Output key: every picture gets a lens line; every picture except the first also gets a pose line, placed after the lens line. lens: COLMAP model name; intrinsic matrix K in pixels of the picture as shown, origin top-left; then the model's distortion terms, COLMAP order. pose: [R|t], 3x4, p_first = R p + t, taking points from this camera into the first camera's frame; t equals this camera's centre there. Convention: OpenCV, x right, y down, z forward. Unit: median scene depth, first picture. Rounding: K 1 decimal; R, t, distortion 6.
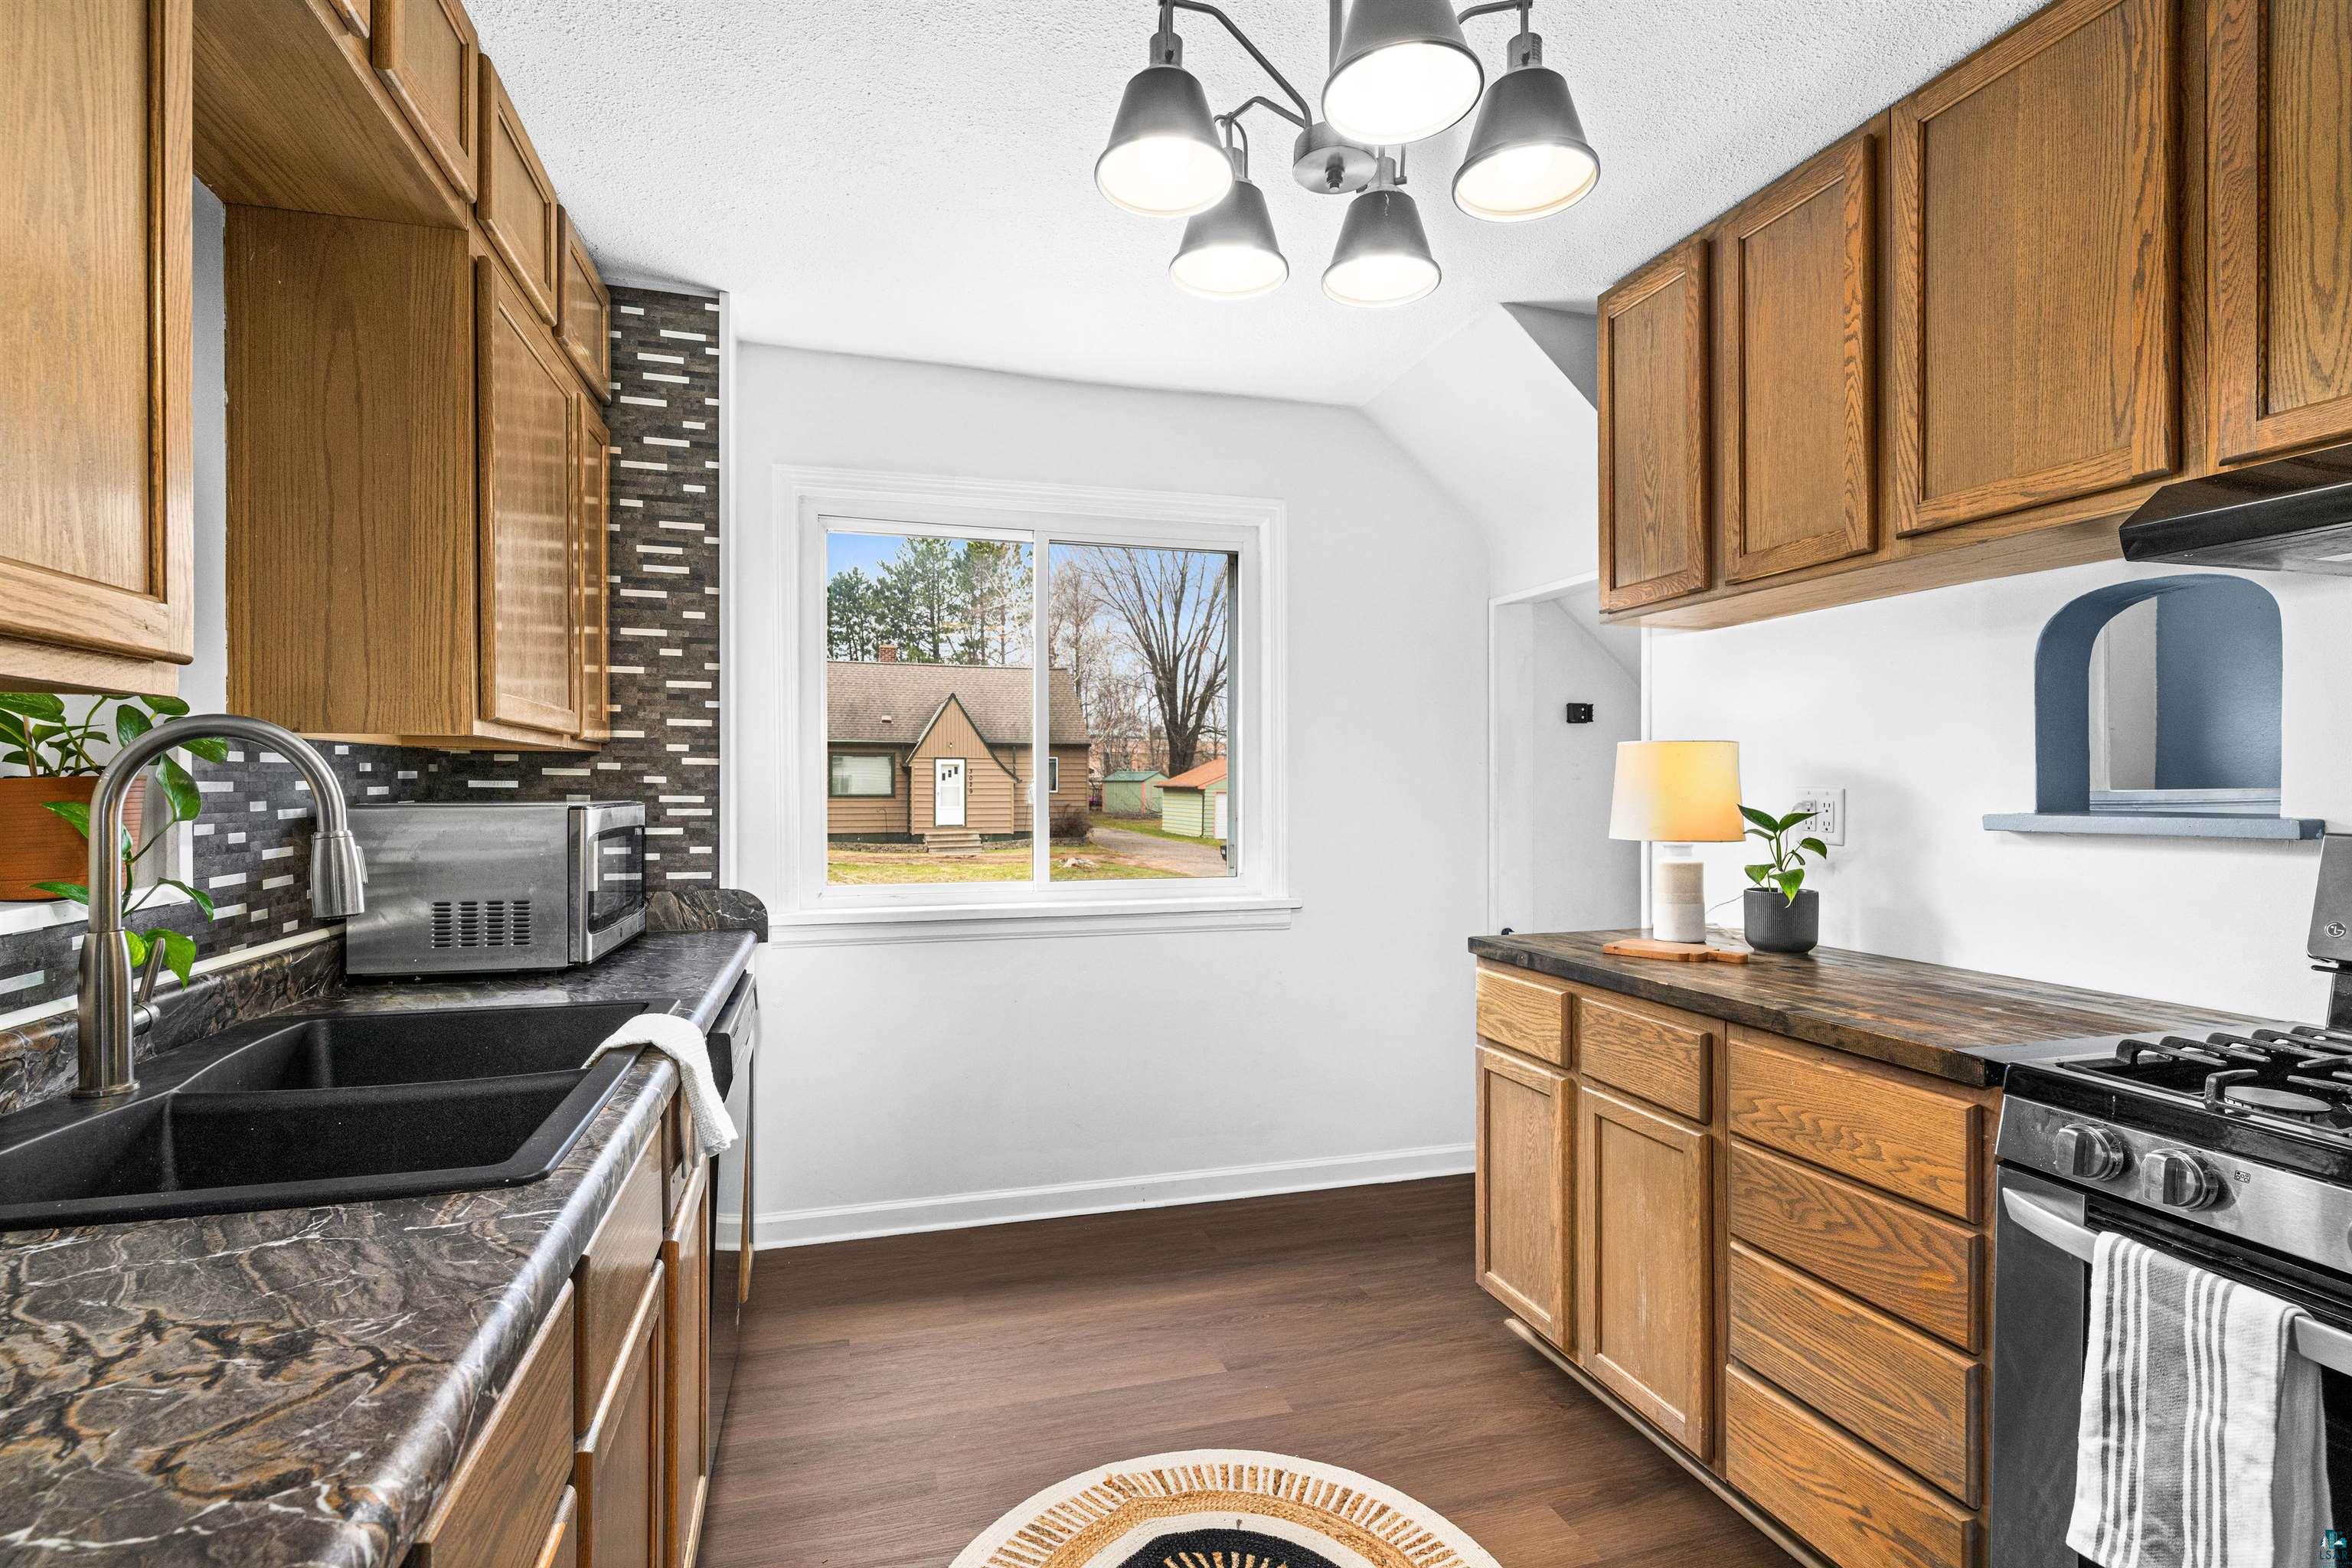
lens RADIAL K [[1135.9, 0, 1176.0], [0, 1135.9, 773.4], [0, 0, 1]] dist [0.000697, 0.001973]
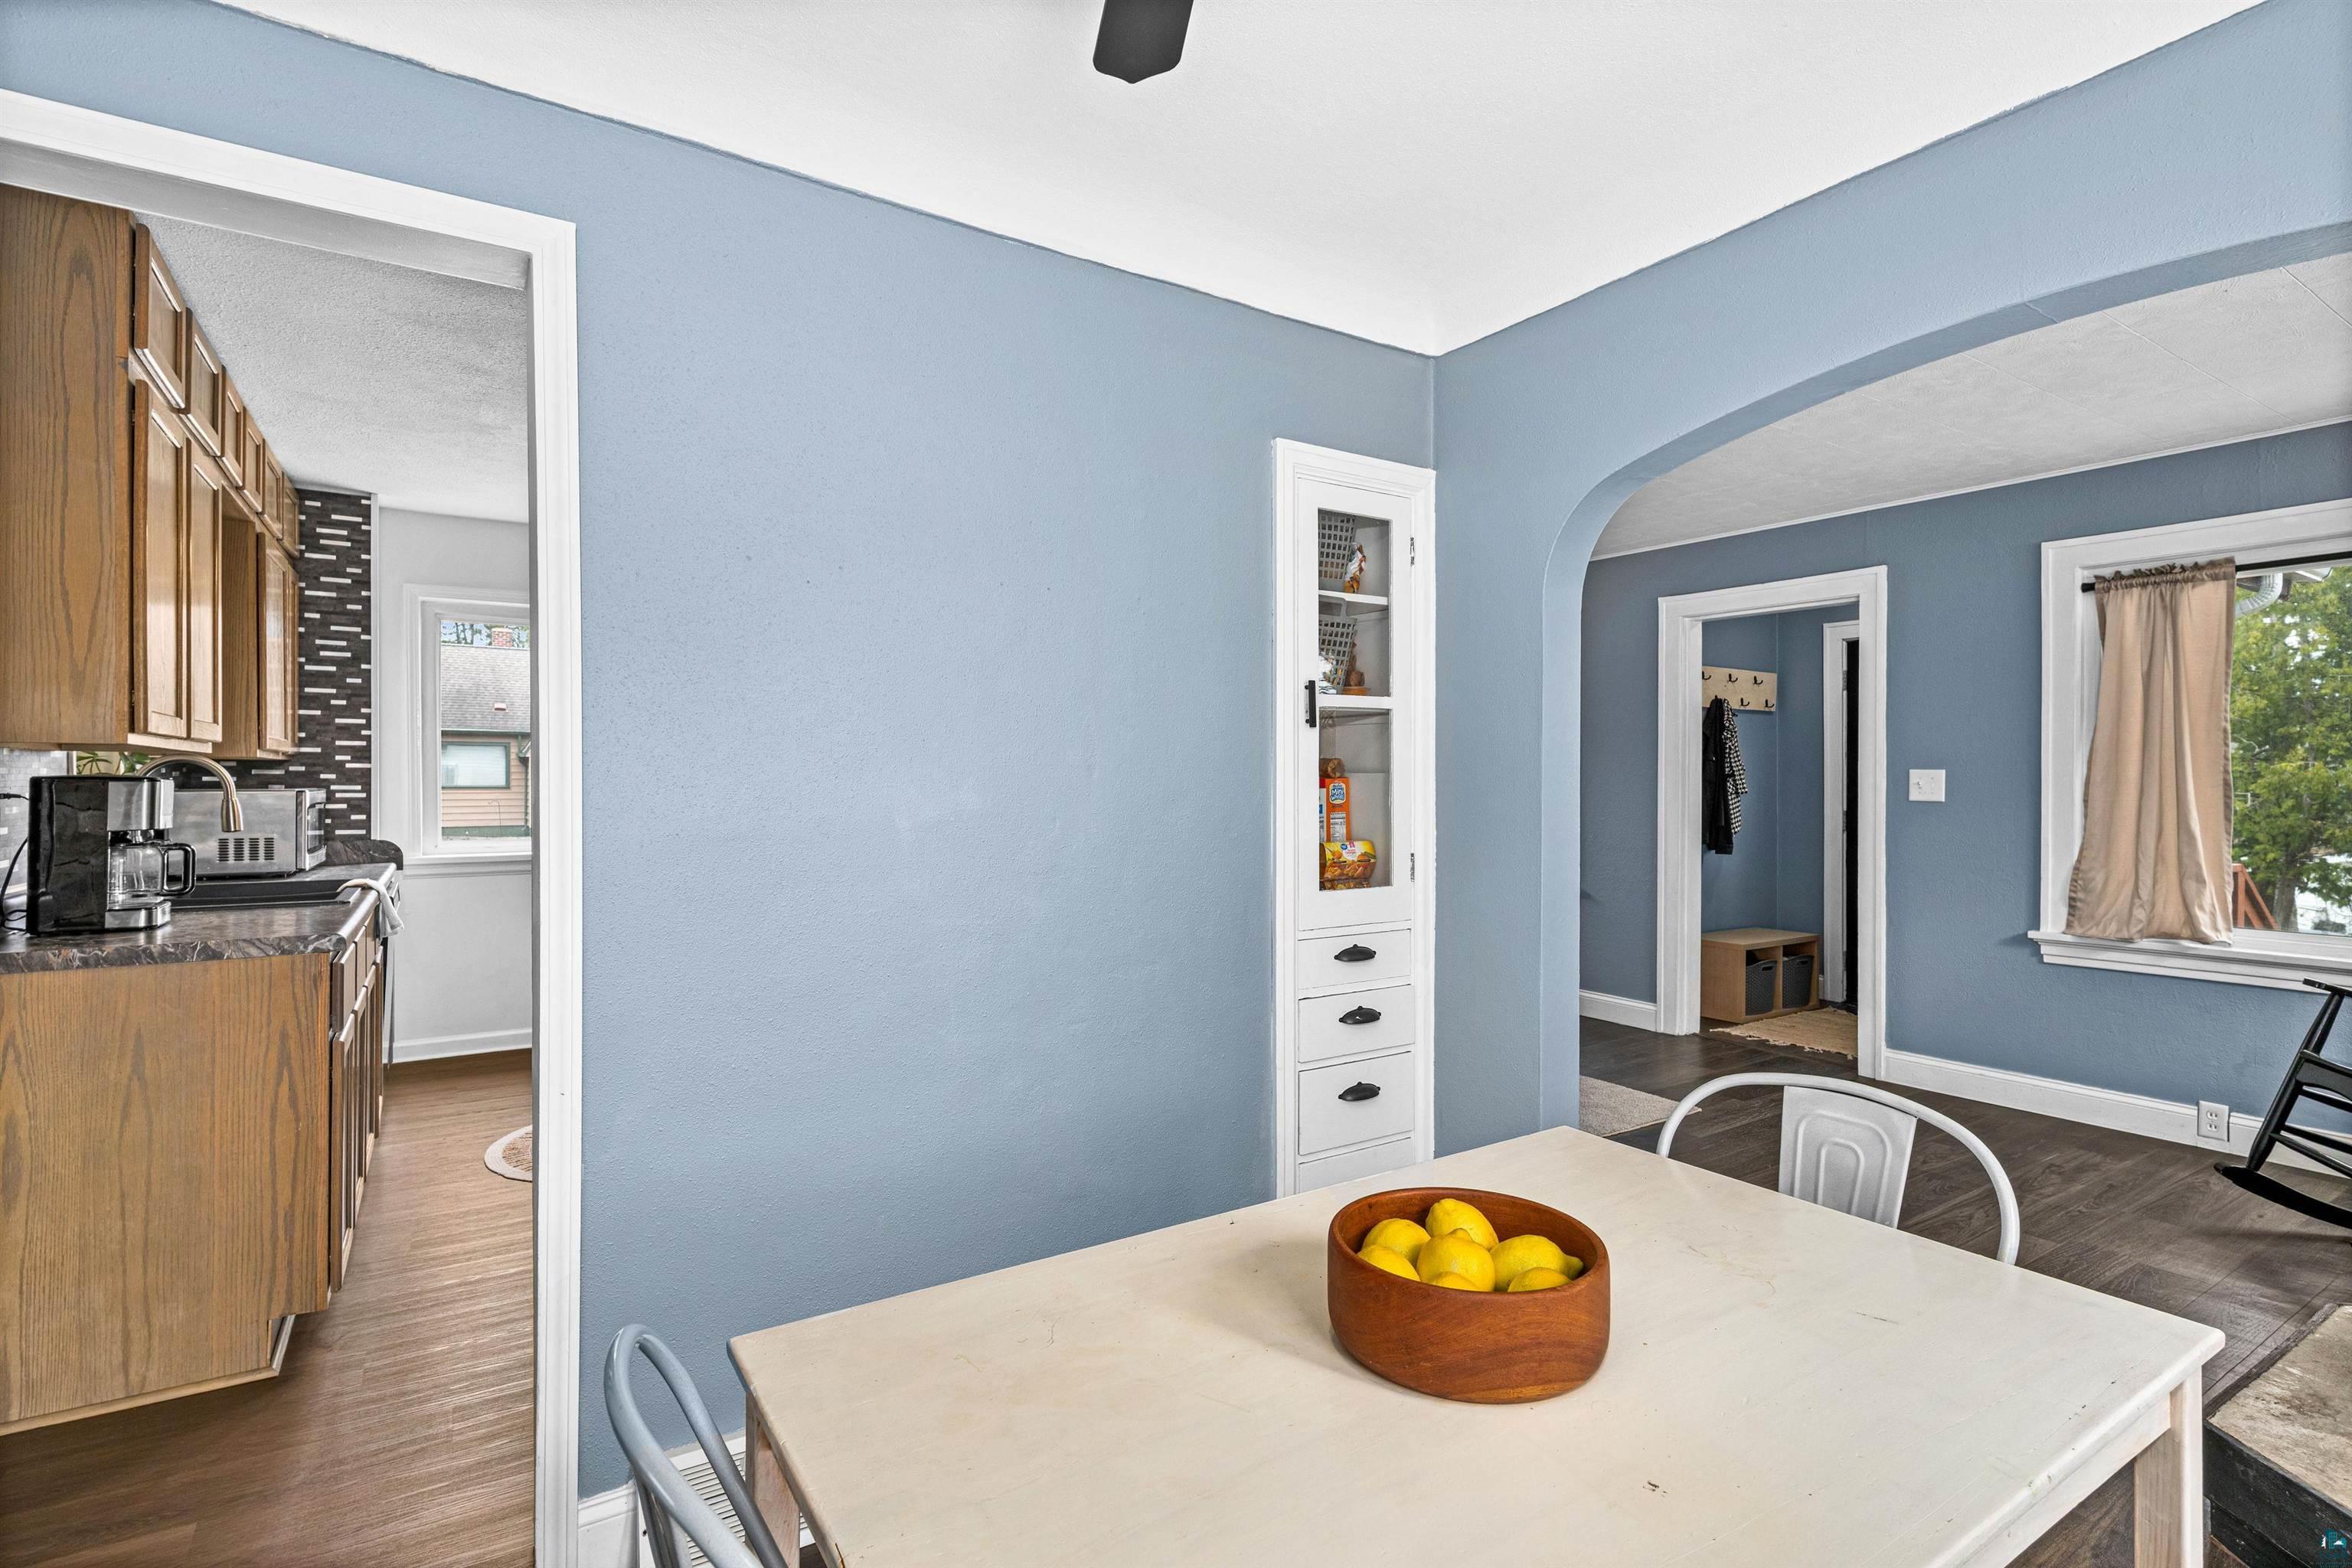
lens RADIAL K [[1135.9, 0, 1176.0], [0, 1135.9, 773.4], [0, 0, 1]] dist [0.000697, 0.001973]
pose [[0.959691, 0.001863, 0.281051, 0.288207], [-0.004011, 0.999967, 0.007067, -0.016118], [-0.281028, -0.007910, 0.959667, -1.008416]]
